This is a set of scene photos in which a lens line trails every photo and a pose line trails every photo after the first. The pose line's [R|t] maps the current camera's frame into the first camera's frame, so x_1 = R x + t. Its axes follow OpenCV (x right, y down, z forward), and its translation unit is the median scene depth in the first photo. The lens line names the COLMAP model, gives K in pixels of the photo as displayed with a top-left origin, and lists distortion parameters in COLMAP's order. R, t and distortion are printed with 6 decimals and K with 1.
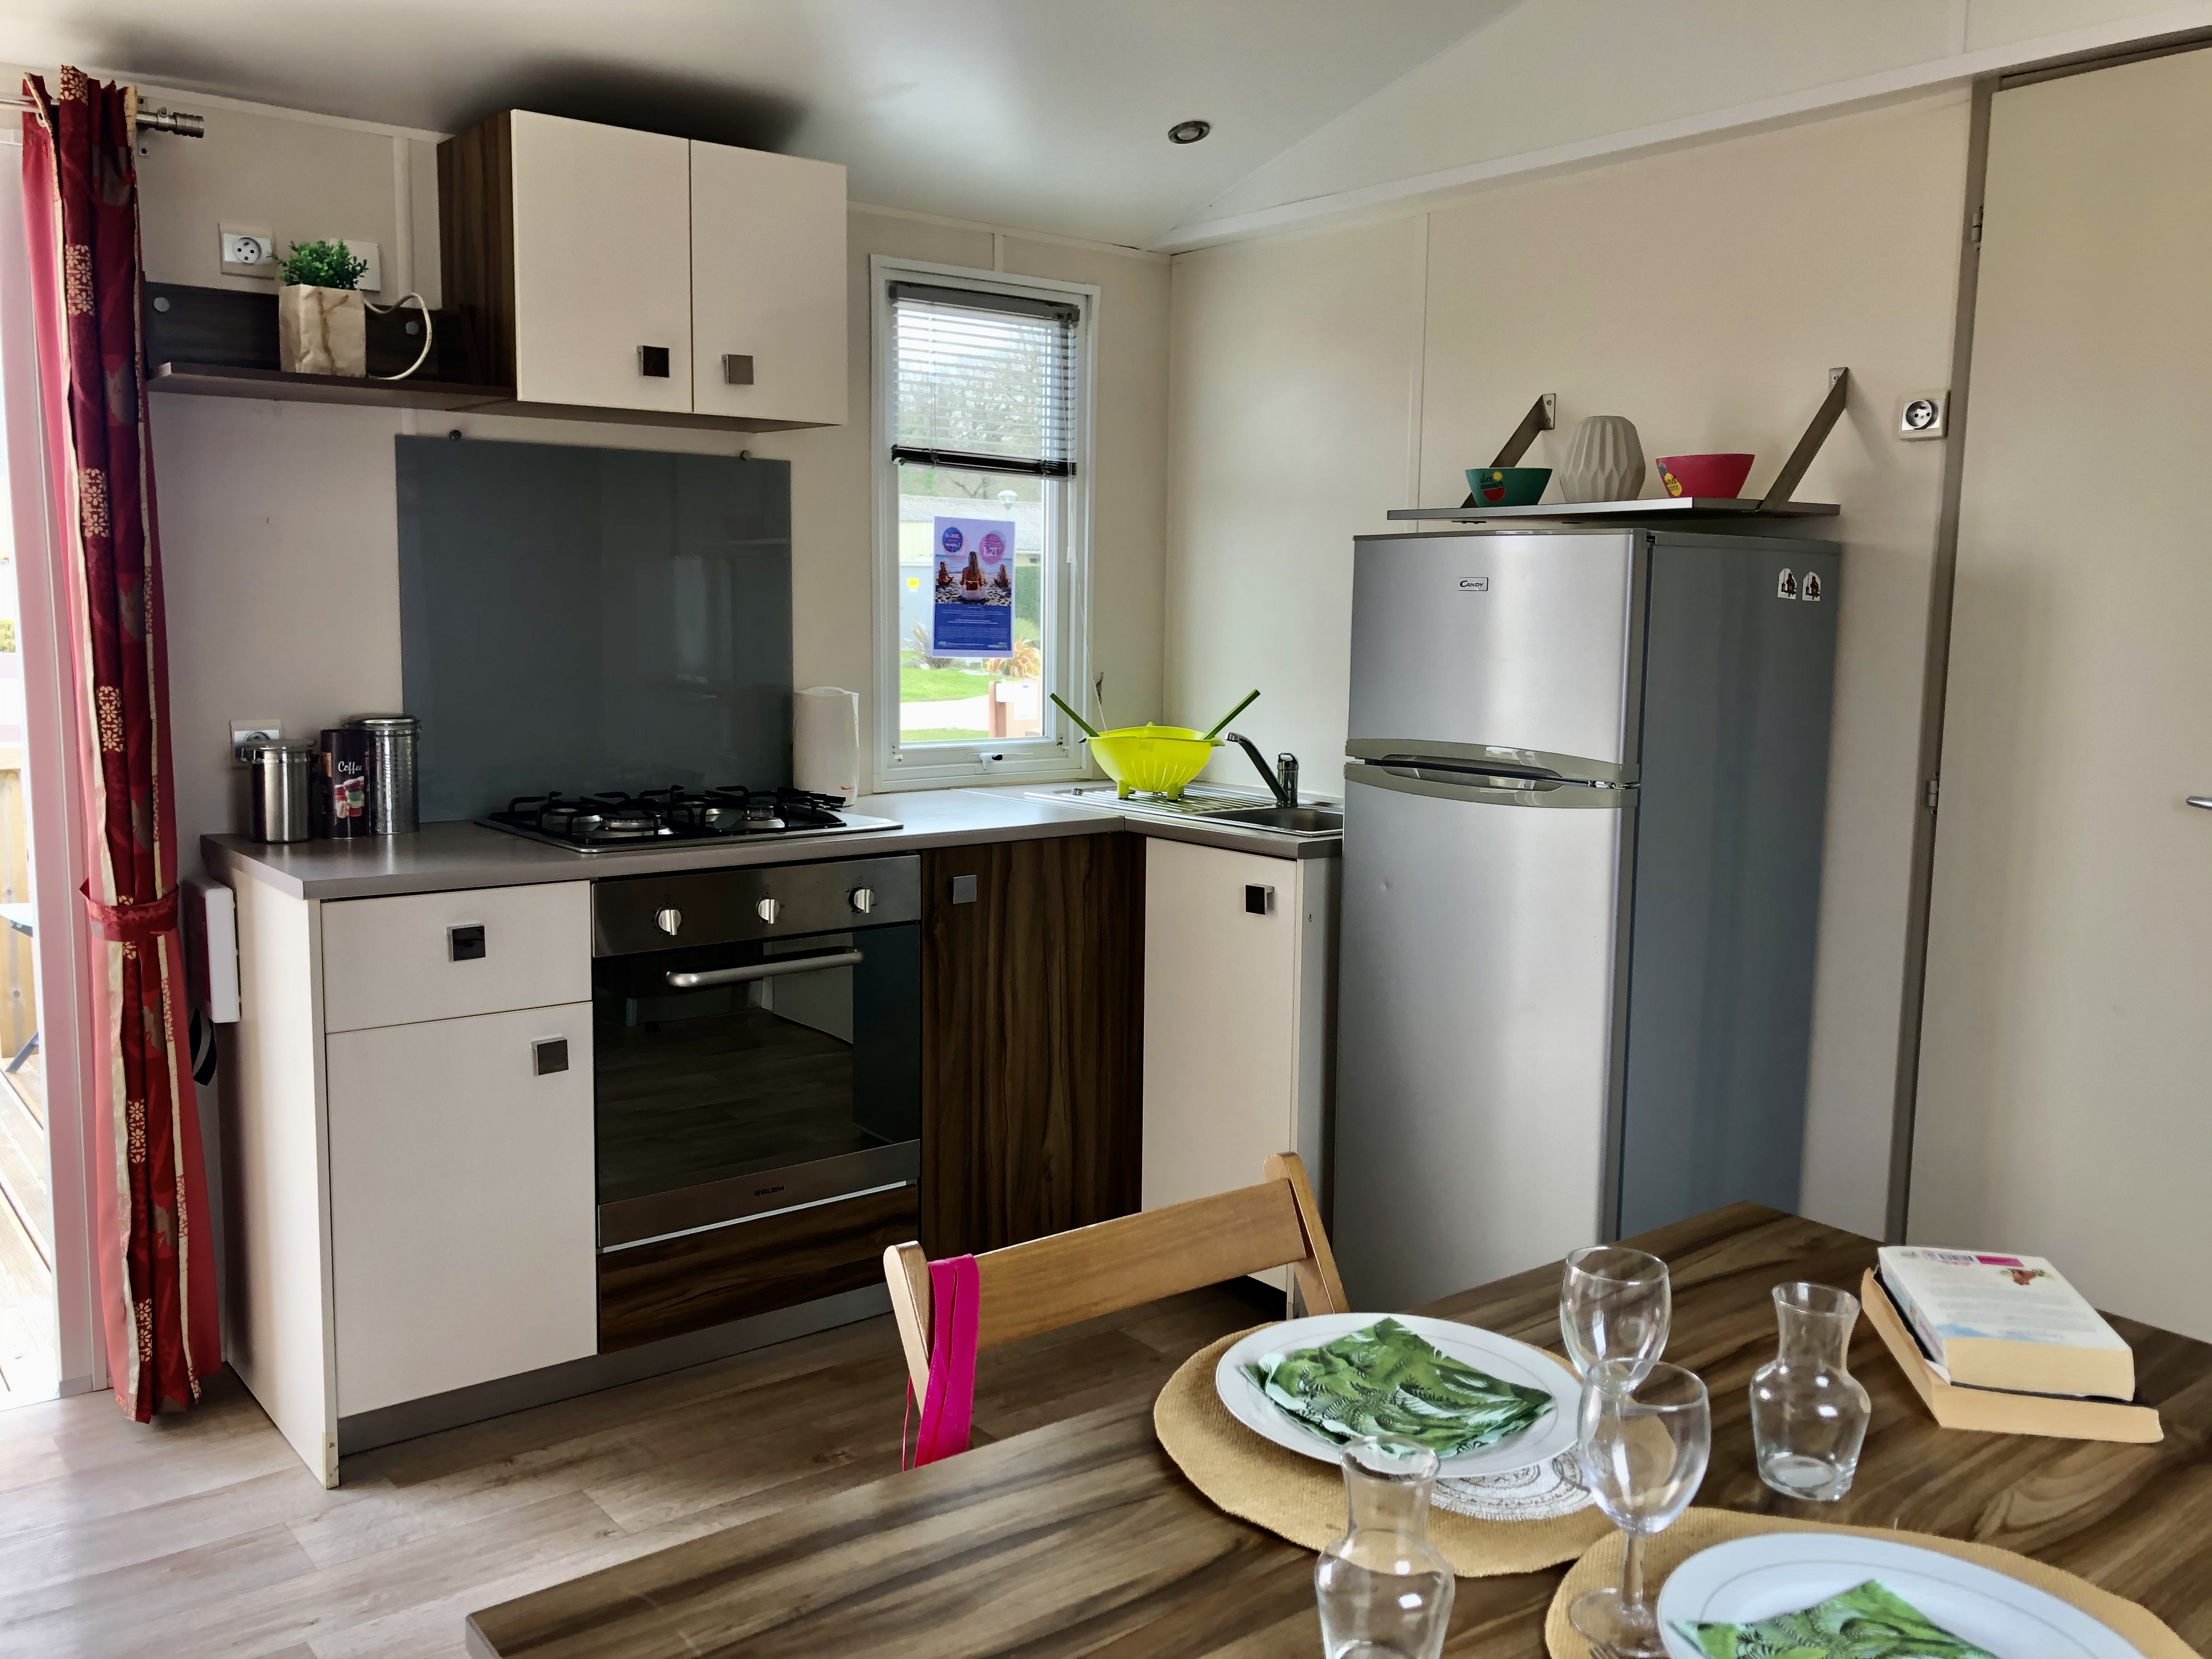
lens RADIAL K [[1804.8, 0, 1099.2], [0, 1804.8, 827.4], [0, 0, 1]] dist [0.050369, -0.179032]
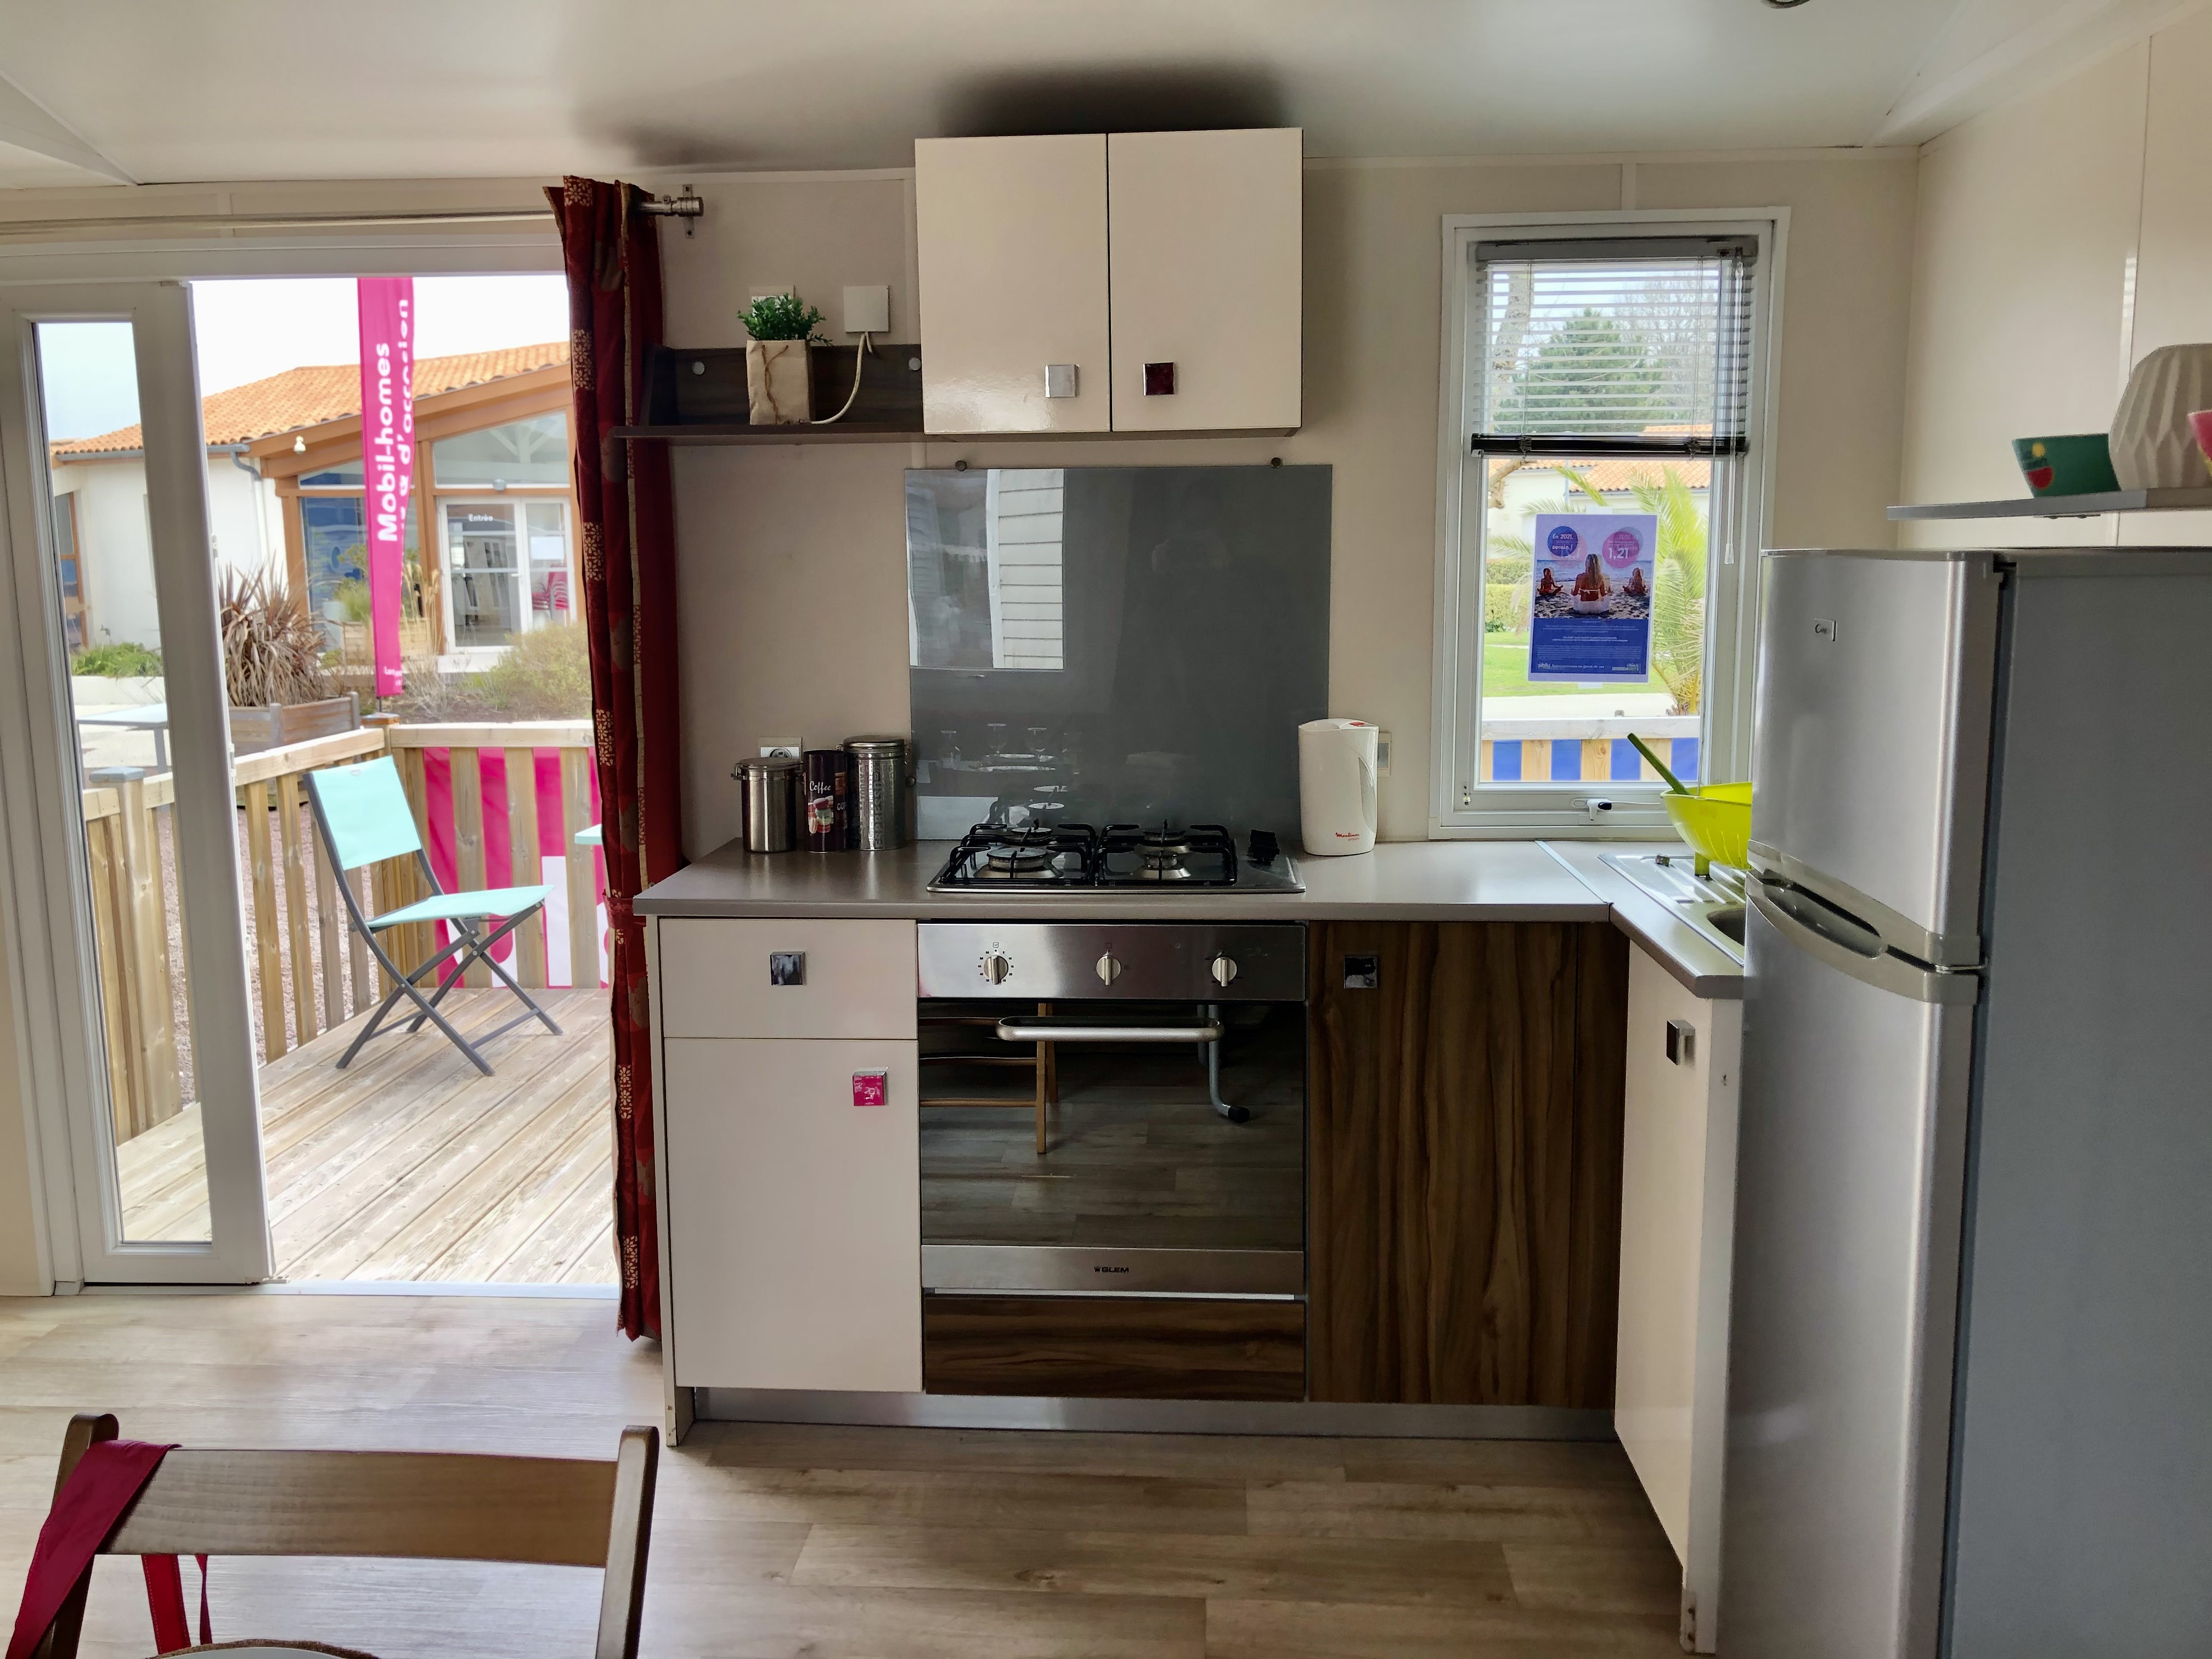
lens RADIAL K [[1804.8, 0, 1099.2], [0, 1804.8, 827.4], [0, 0, 1]] dist [0.050369, -0.179032]
pose [[0.741036, 0.080646, -0.666605, 0.382165], [-0.063639, 0.996728, 0.049841, -0.065940], [0.668443, 0.005488, 0.743743, 0.283375]]
